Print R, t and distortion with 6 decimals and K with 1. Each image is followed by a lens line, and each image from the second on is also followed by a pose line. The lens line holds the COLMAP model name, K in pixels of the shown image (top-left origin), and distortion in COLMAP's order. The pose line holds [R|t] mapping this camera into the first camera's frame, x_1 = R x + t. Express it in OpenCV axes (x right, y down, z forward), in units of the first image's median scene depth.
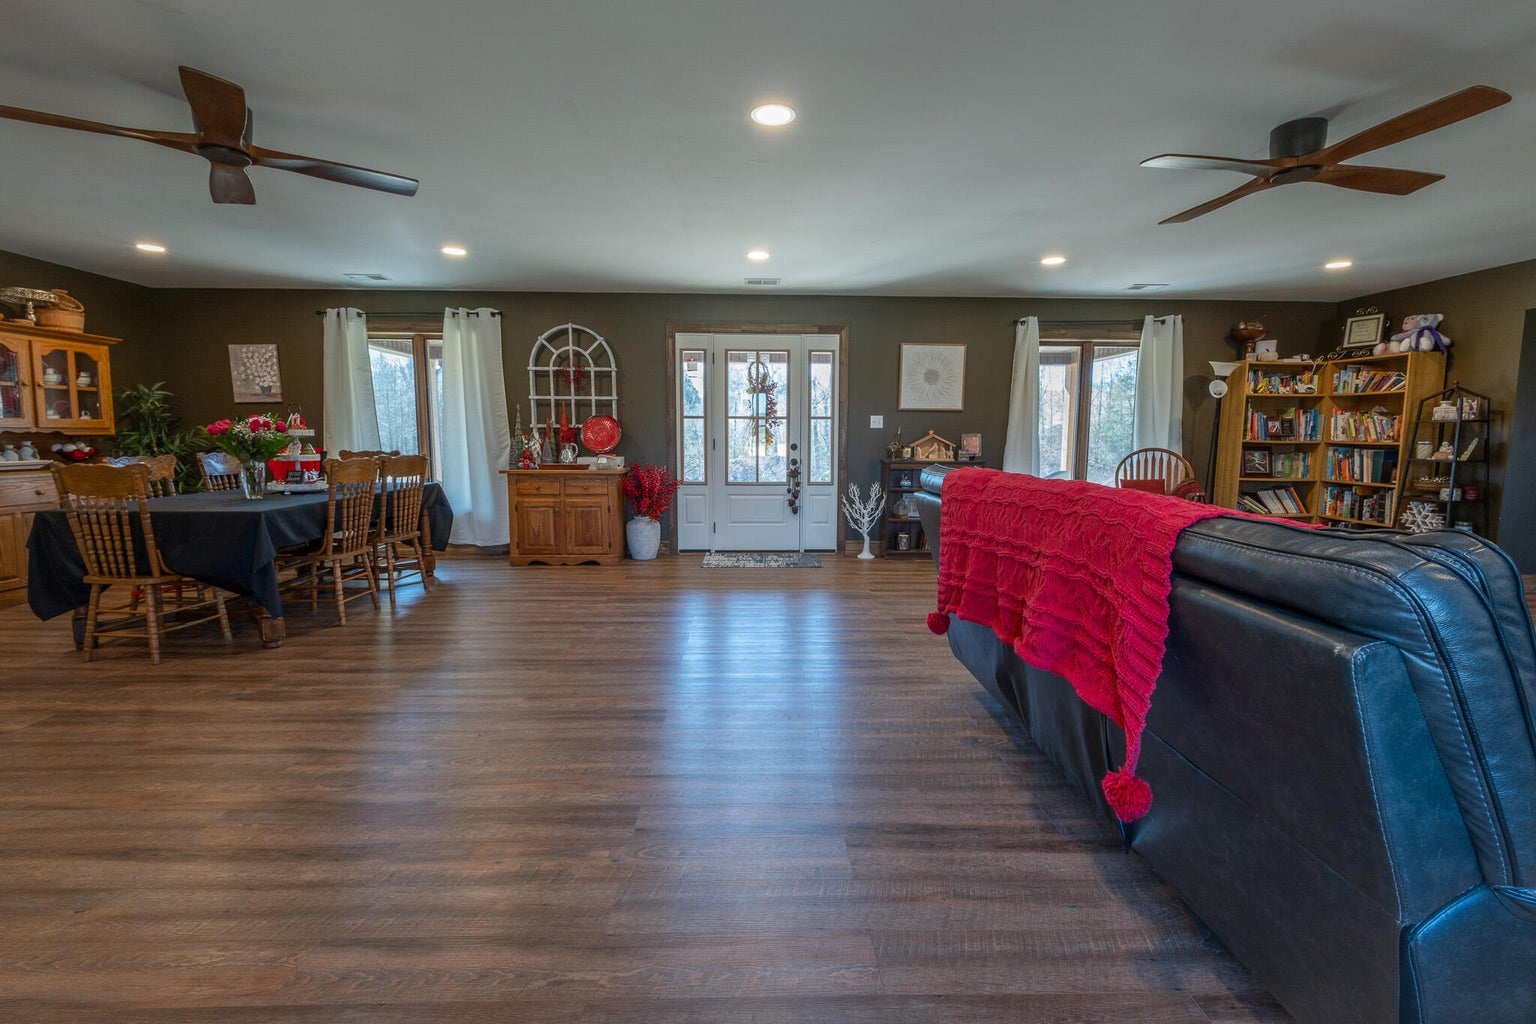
lens RADIAL K [[672.8, 0, 756.6], [0, 672.8, 512.6], [0, 0, 1]] dist [-0.000576, -0.001916]
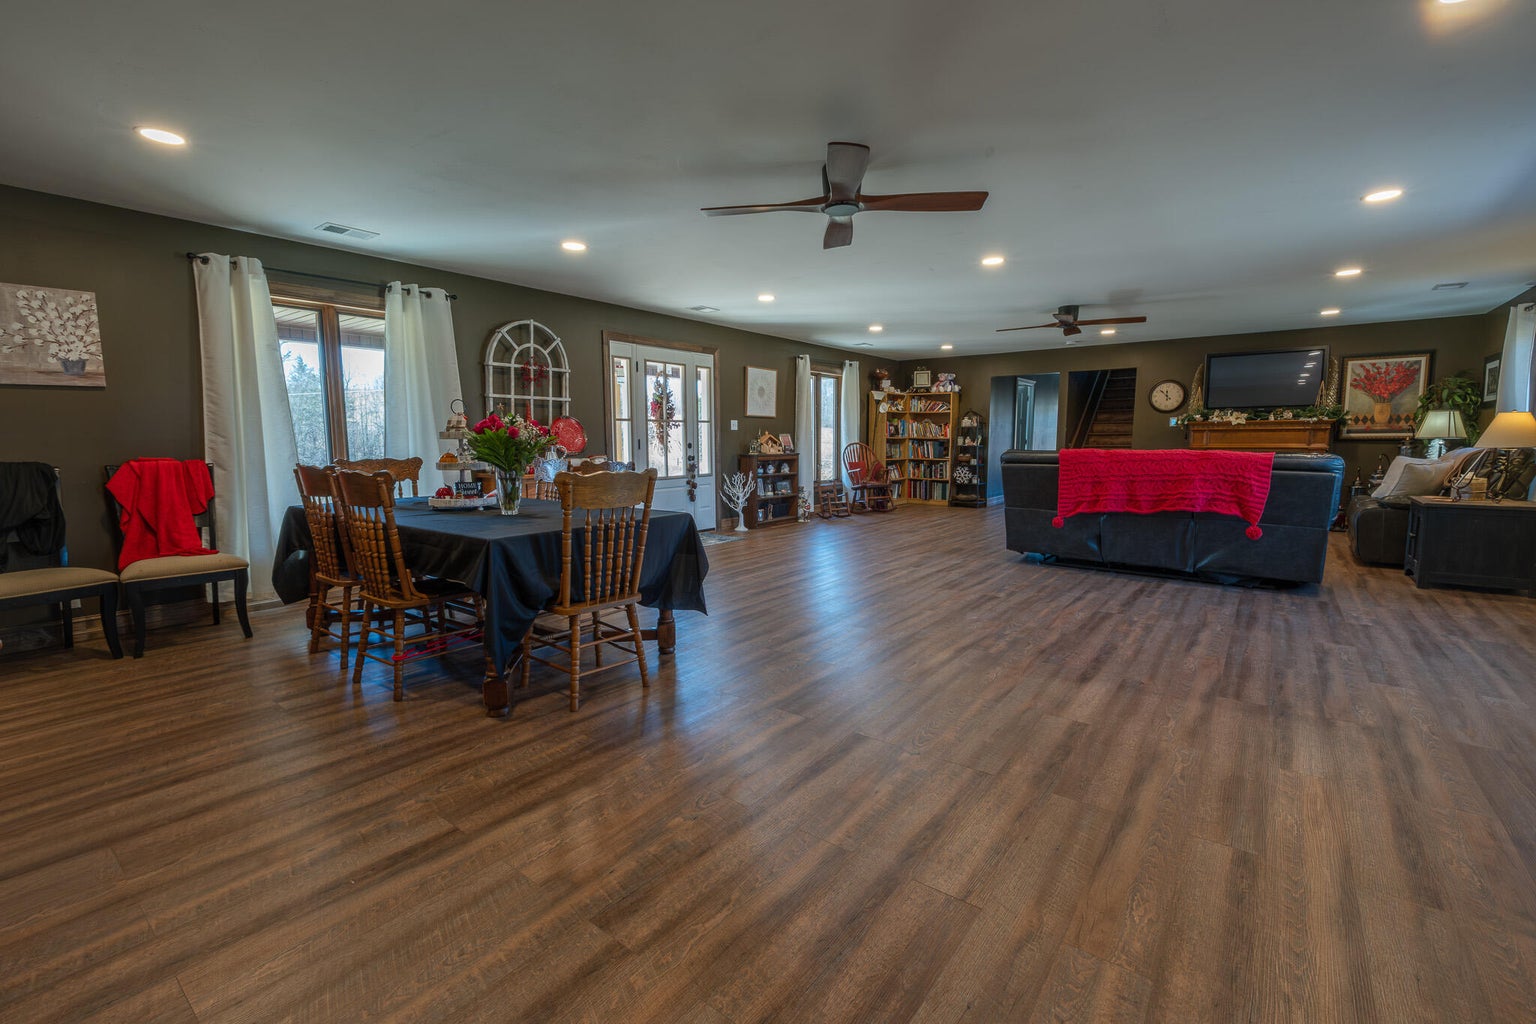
lens RADIAL K [[672.8, 0, 768.5], [0, 672.8, 506.6], [0, 0, 1]] dist [-0.000576, -0.001916]
pose [[0.624280, -0.087938, 0.776235, -0.817926], [0.093167, 0.994933, 0.037785, -0.022768], [-0.775625, 0.048731, 0.629310, 0.151703]]
